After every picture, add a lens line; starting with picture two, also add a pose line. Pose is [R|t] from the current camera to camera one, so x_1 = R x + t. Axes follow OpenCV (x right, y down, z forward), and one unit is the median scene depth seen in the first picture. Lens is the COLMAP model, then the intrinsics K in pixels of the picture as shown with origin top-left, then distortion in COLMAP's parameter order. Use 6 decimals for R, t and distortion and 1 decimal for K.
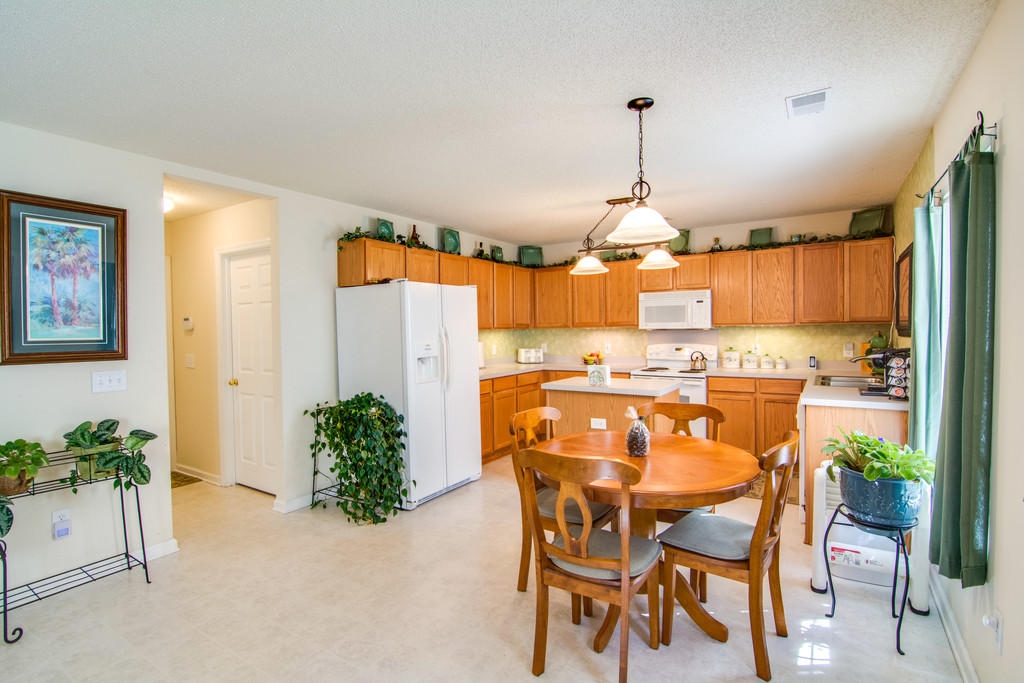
lens RADIAL K [[495.8, 0, 507.3], [0, 495.8, 338.0], [0, 0, 1]] dist [-0.010197, -0.006084]
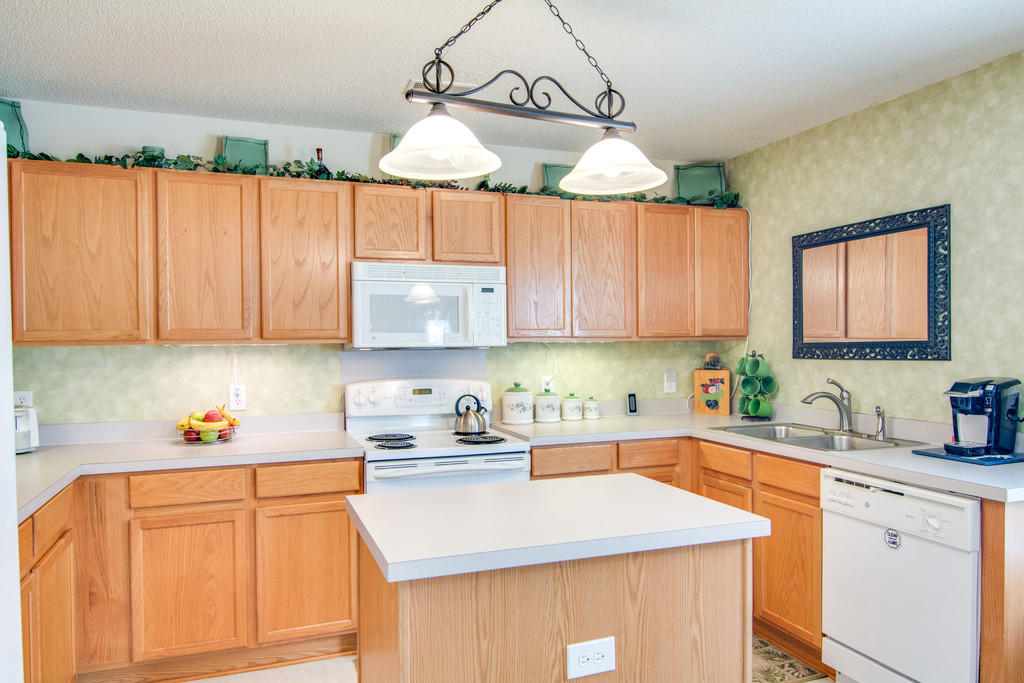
lens RADIAL K [[701.6, 0, 511.6], [0, 701.6, 345.2], [0, 0, 1]] dist [0.001097, -0.007176]
pose [[0.590457, 0.006444, 0.807044, -0.143540], [0.014532, 0.999721, -0.018615, -0.007472], [-0.806938, 0.022719, 0.590198, 0.588445]]
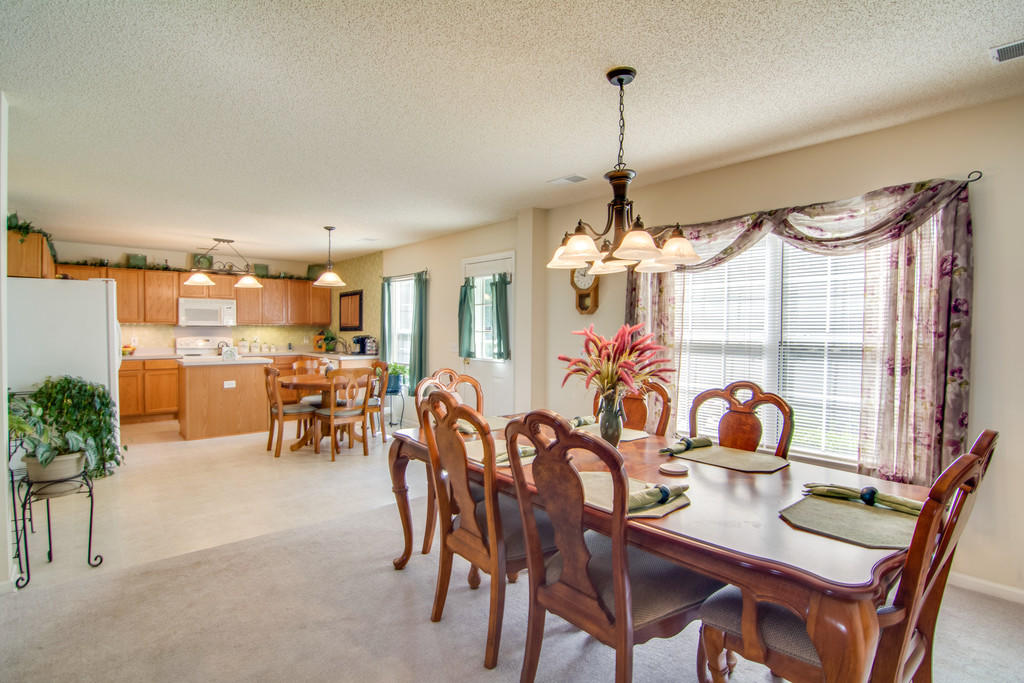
lens RADIAL K [[495.8, 0, 513.5], [0, 495.8, 342.8], [0, 0, 1]] dist [-0.010197, -0.006084]
pose [[0.267553, -0.007519, 0.963514, -0.819351], [0.008606, 0.999948, 0.005414, 0.031432], [-0.963505, 0.006843, 0.267604, -0.222149]]
